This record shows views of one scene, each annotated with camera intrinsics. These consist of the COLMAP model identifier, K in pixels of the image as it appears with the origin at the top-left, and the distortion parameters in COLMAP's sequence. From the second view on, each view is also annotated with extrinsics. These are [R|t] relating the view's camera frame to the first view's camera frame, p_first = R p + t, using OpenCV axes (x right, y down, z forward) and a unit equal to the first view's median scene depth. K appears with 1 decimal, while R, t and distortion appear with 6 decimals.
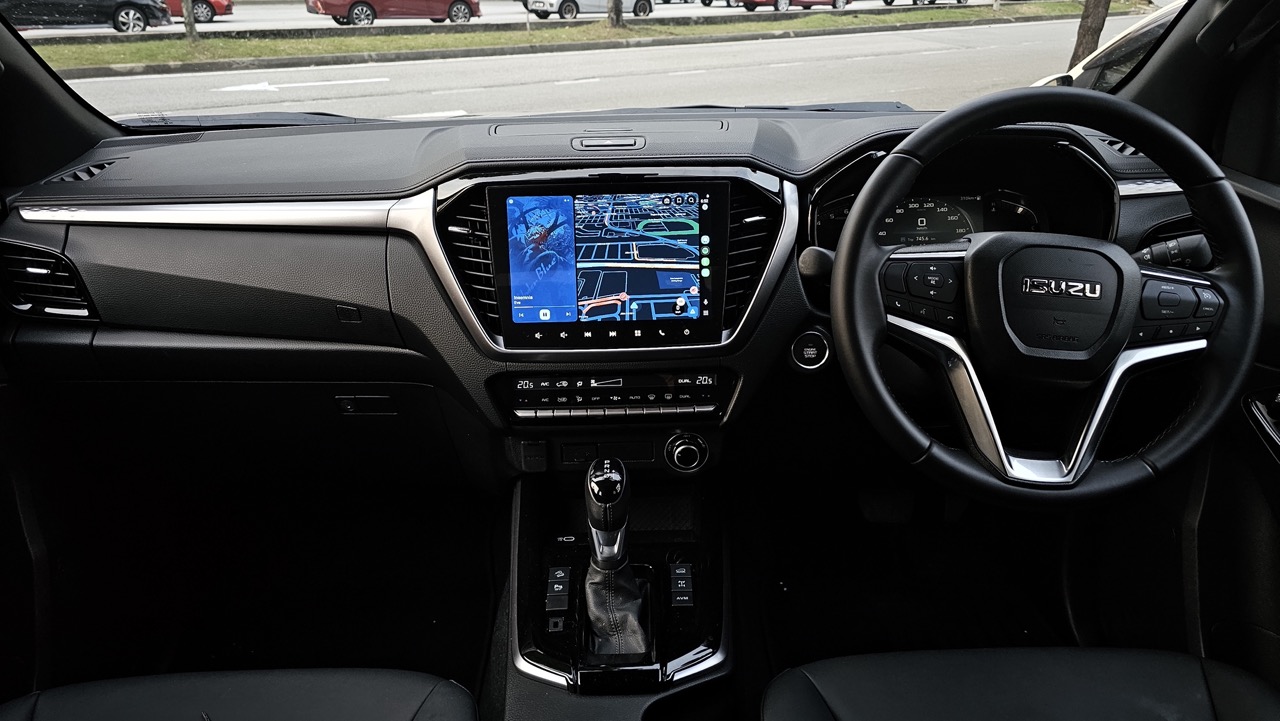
lens RADIAL K [[873.6, 0, 638.3], [0, 873.6, 365.5], [0, 0, 1]] dist [0.100261, -0.133842]
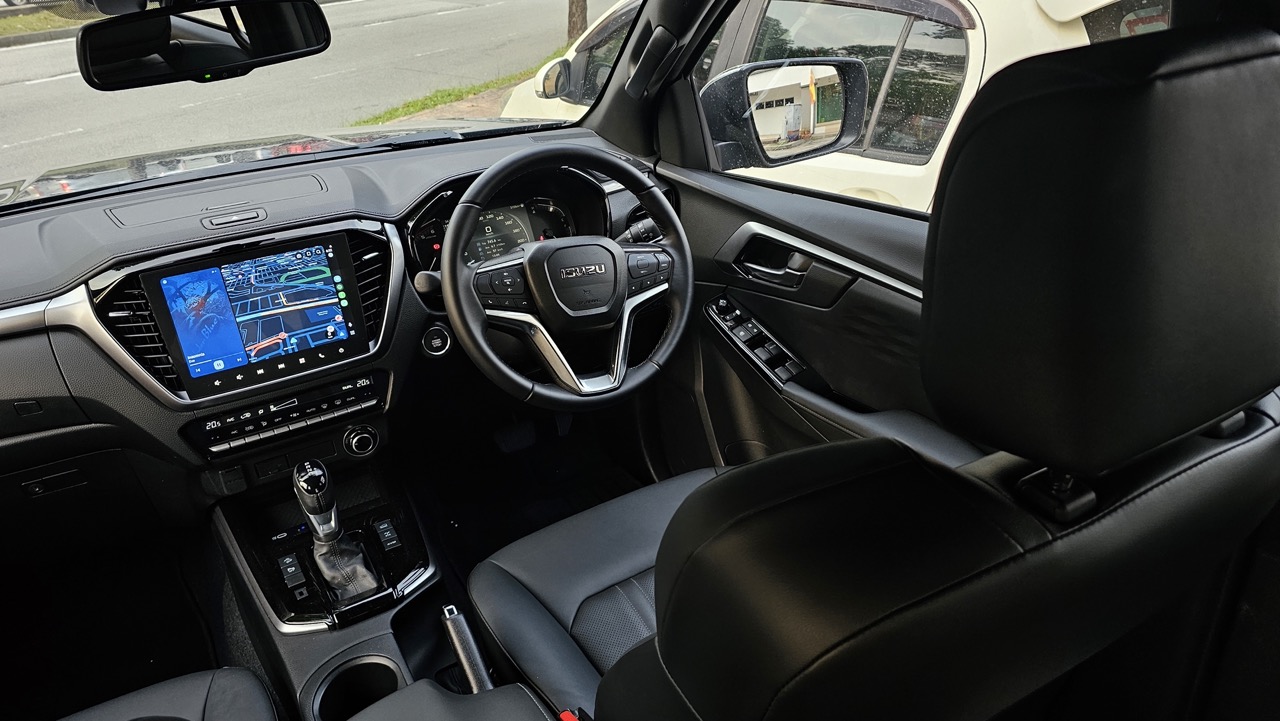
lens RADIAL K [[873.6, 0, 638.3], [0, 873.6, 365.5], [0, 0, 1]] dist [0.100261, -0.133842]
pose [[0.873555, -0.250687, 0.417201, -0.113499], [0.233160, 0.967941, 0.093414, -0.036847], [-0.427244, 0.015673, 0.904001, -0.381960]]
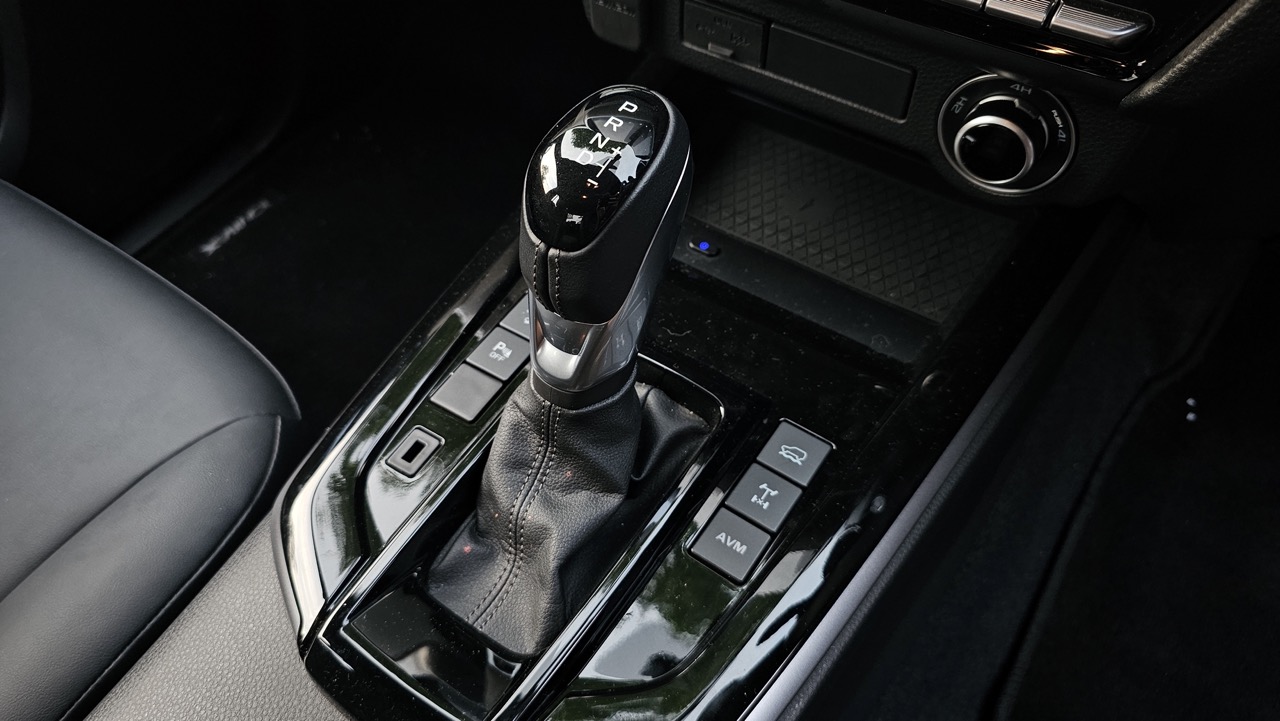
lens RADIAL K [[873.6, 0, 638.3], [0, 873.6, 365.5], [0, 0, 1]] dist [0.100261, -0.133842]
pose [[0.820439, 0.456531, -0.344181, 0.108484], [-0.206972, 0.798322, 0.565548, 0.008763], [0.532957, -0.392761, 0.749463, 0.720216]]
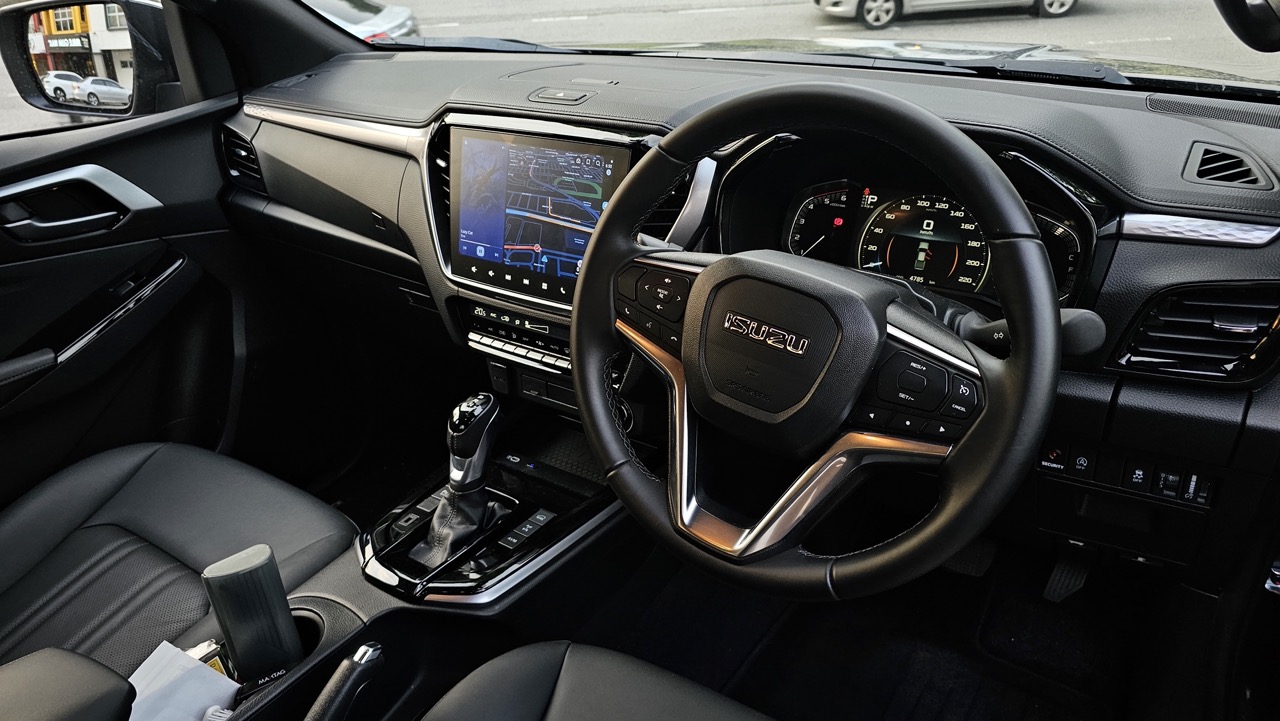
lens RADIAL K [[873.6, 0, 638.3], [0, 873.6, 365.5], [0, 0, 1]] dist [0.100261, -0.133842]
pose [[0.814547, 0.252032, -0.522487, 0.659402], [-0.197143, 0.967350, 0.159278, -0.134121], [0.545571, -0.026734, 0.837638, 0.197072]]
